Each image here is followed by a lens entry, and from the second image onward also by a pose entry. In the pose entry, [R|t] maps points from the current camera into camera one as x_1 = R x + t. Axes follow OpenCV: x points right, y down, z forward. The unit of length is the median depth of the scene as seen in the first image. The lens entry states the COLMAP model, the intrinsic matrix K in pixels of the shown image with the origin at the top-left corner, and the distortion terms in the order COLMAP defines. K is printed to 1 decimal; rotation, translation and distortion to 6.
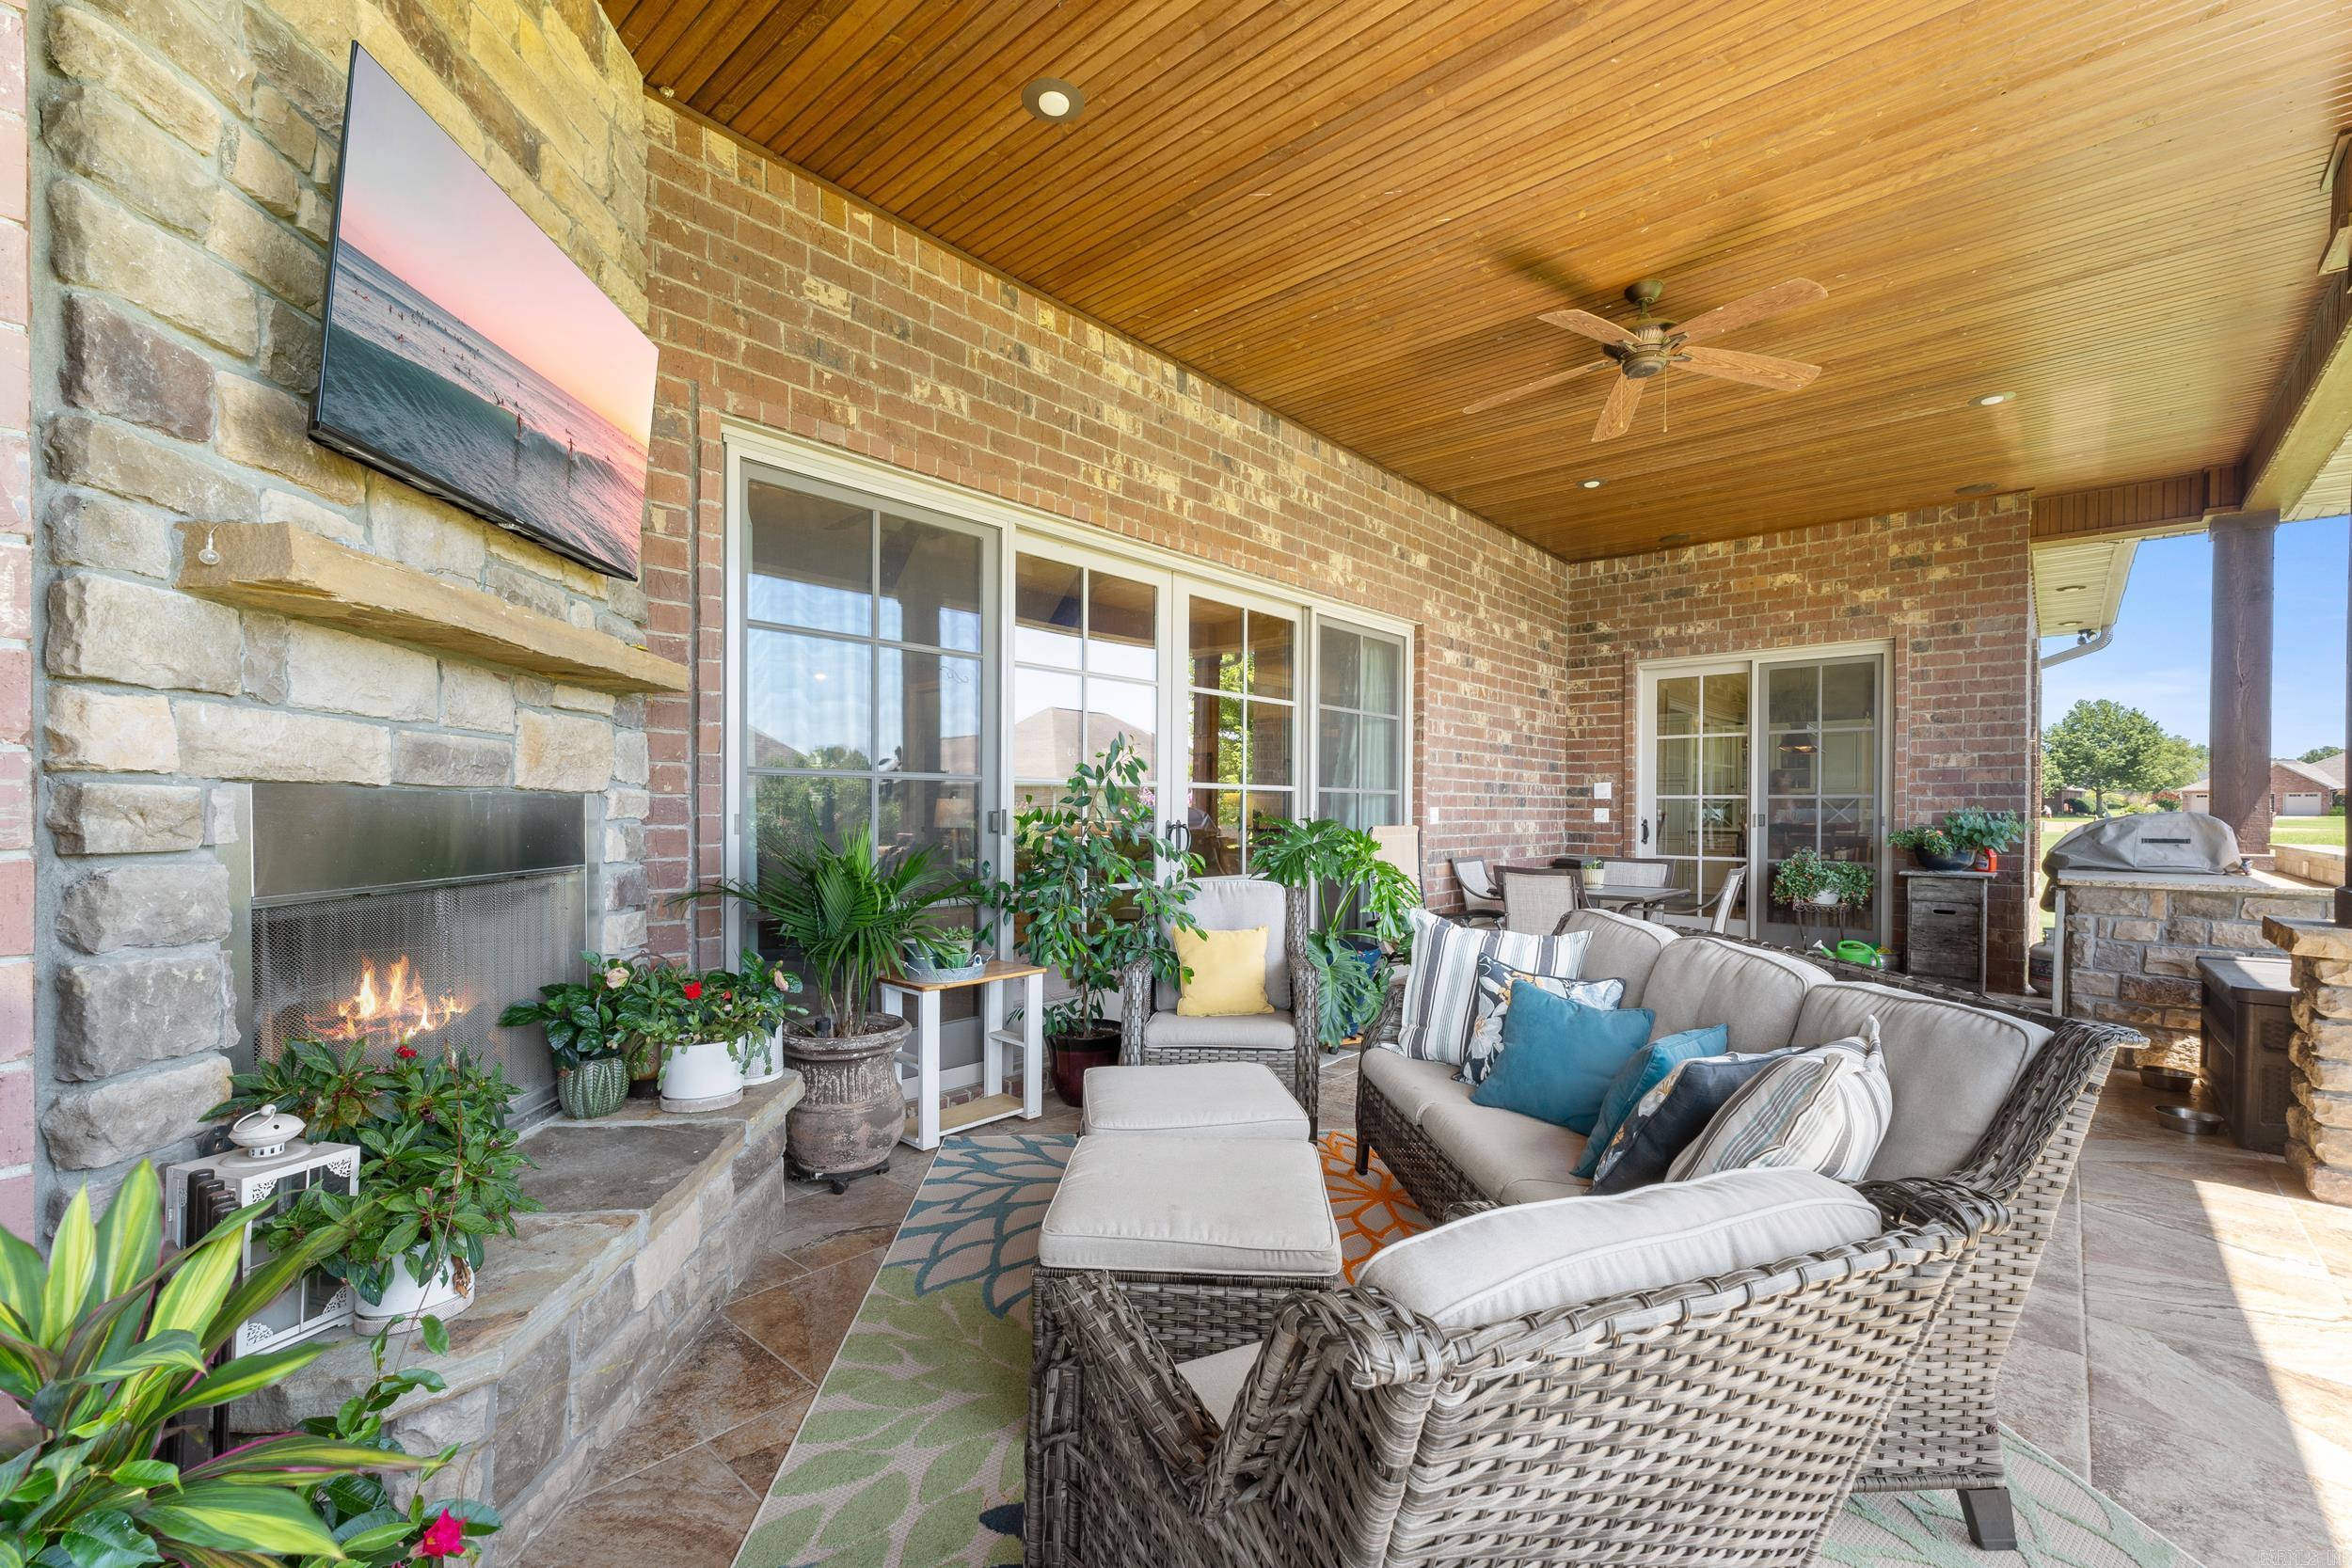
lens RADIAL K [[1001.3, 0, 1169.5], [0, 1001.3, 823.3], [0, 0, 1]] dist [-0.000862, -0.000078]
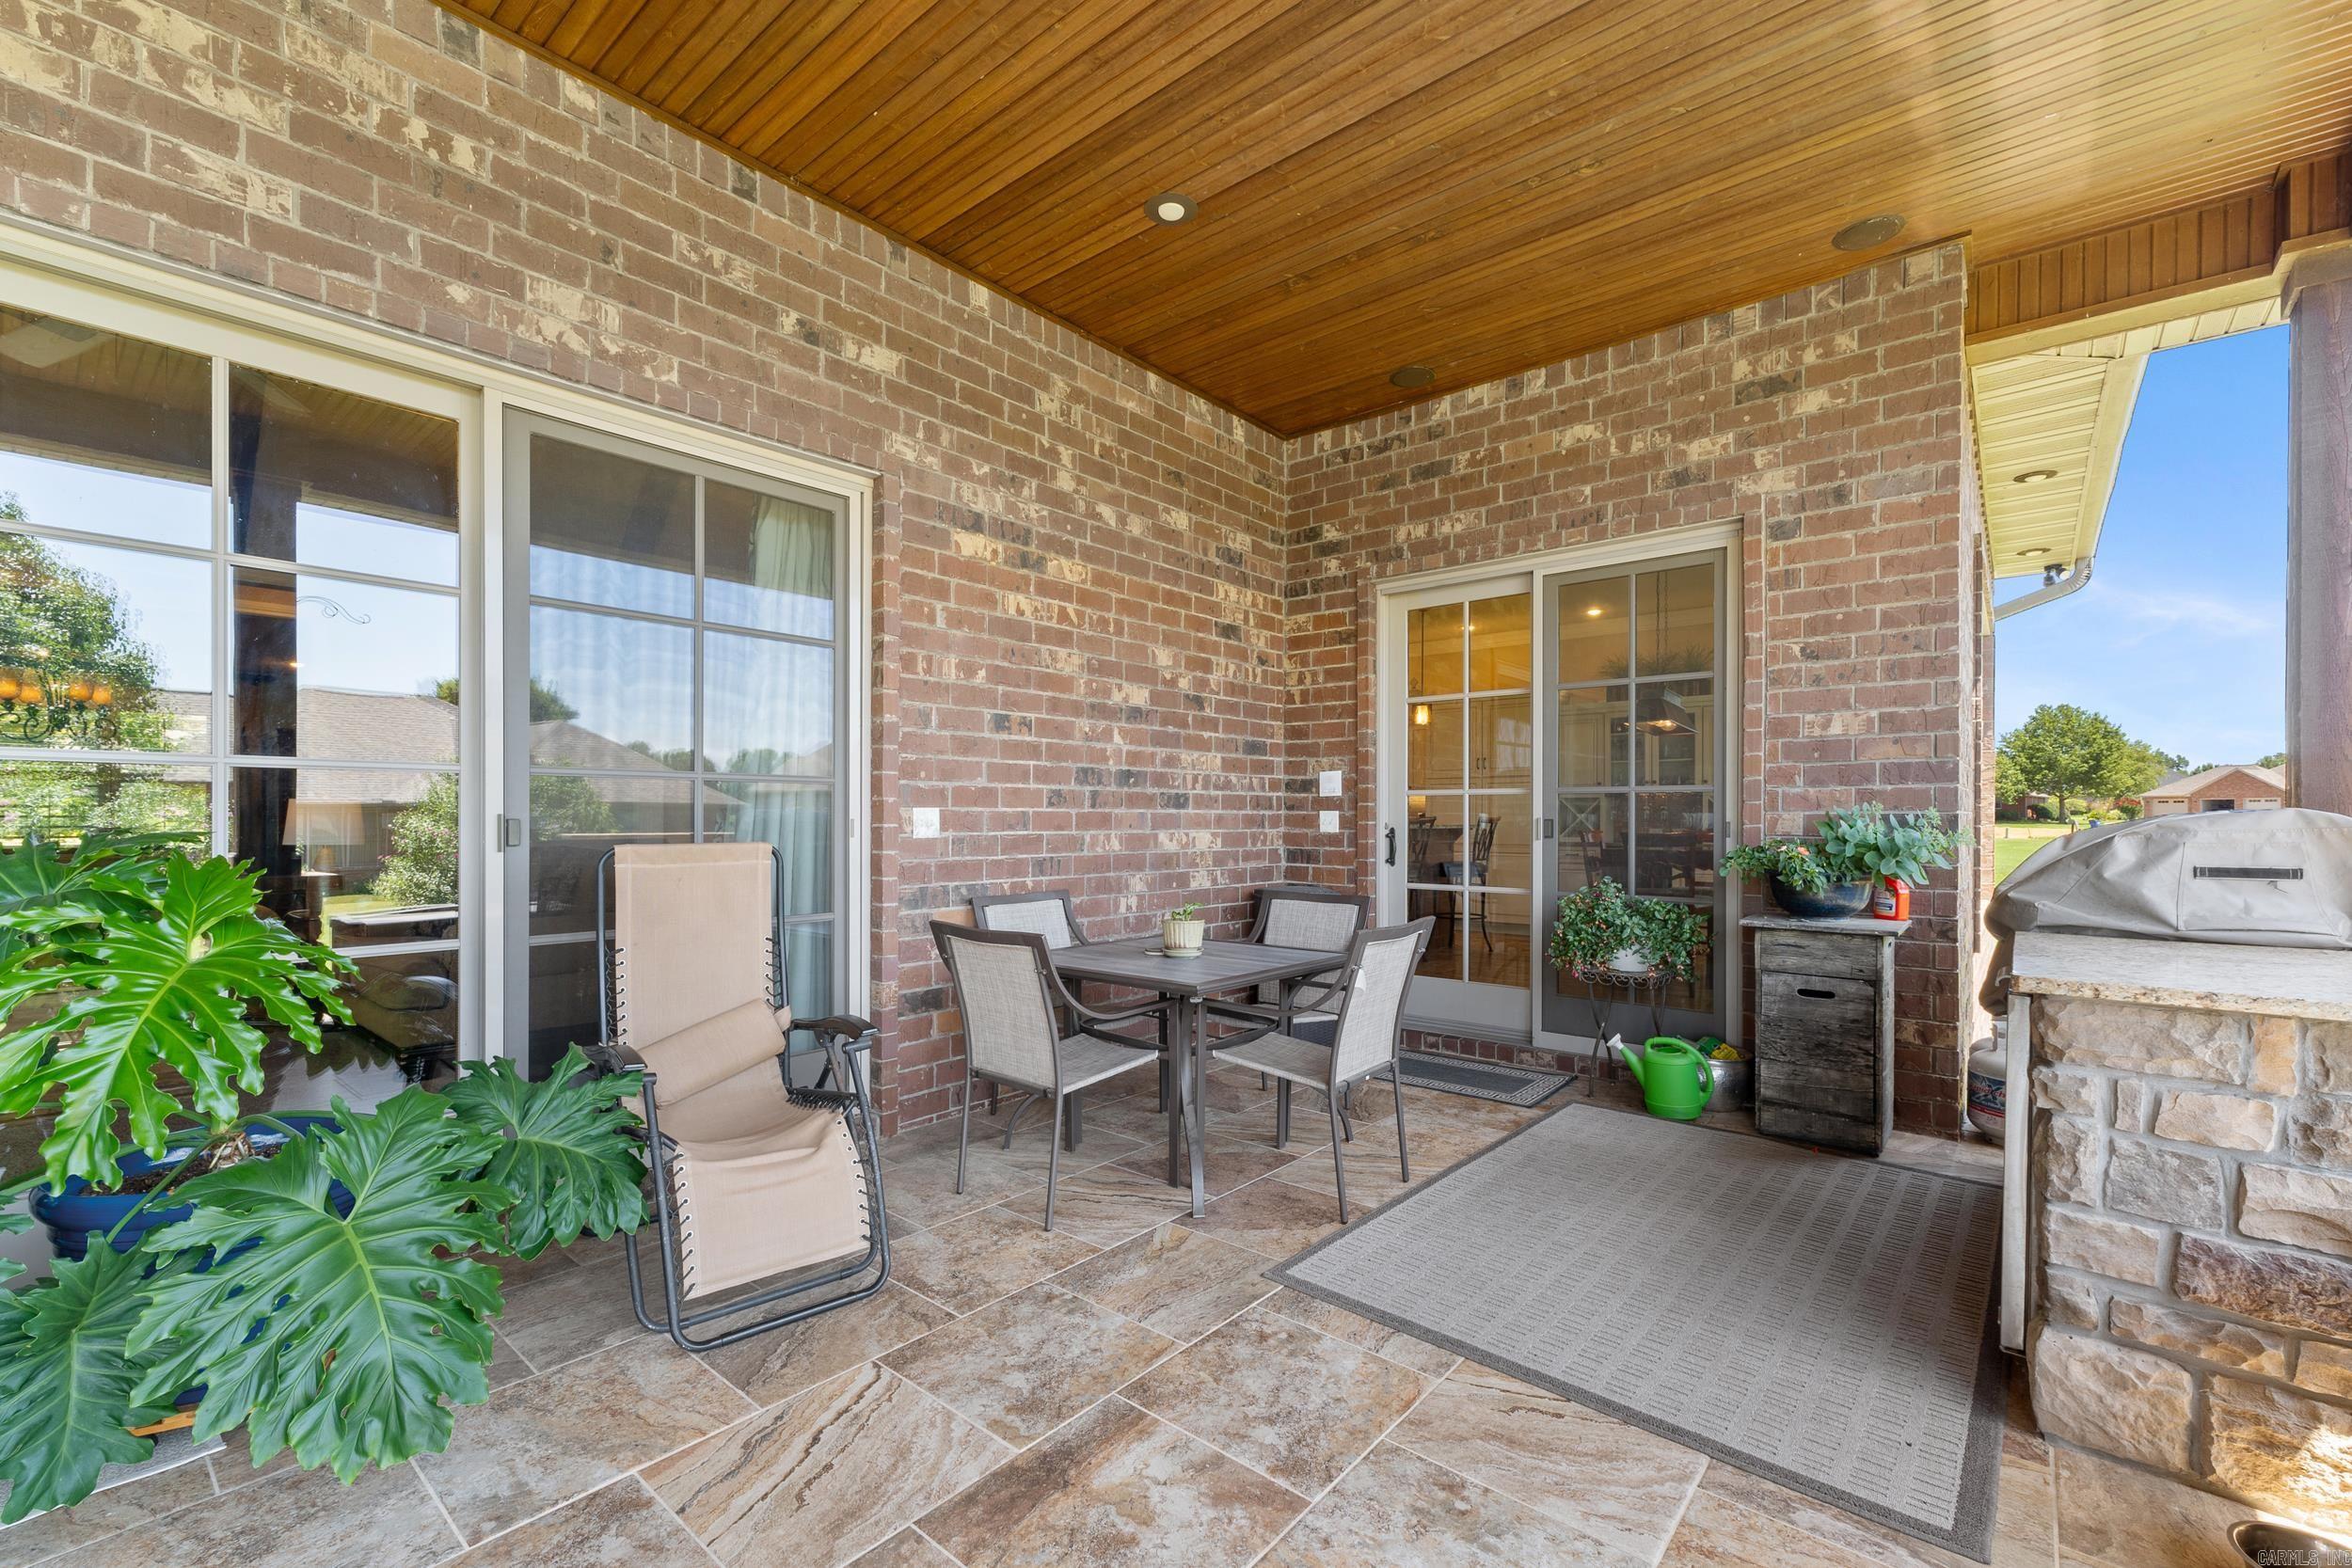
lens RADIAL K [[1000.5, 0, 1177.5], [0, 1000.5, 827.7], [0, 0, 1]] dist [-0.001121, 0.000453]
pose [[0.999683, -0.003104, 0.024993, 0.359419], [0.003216, 0.999985, -0.004428, -0.001677], [-0.024979, 0.004507, 0.999678, 0.401658]]
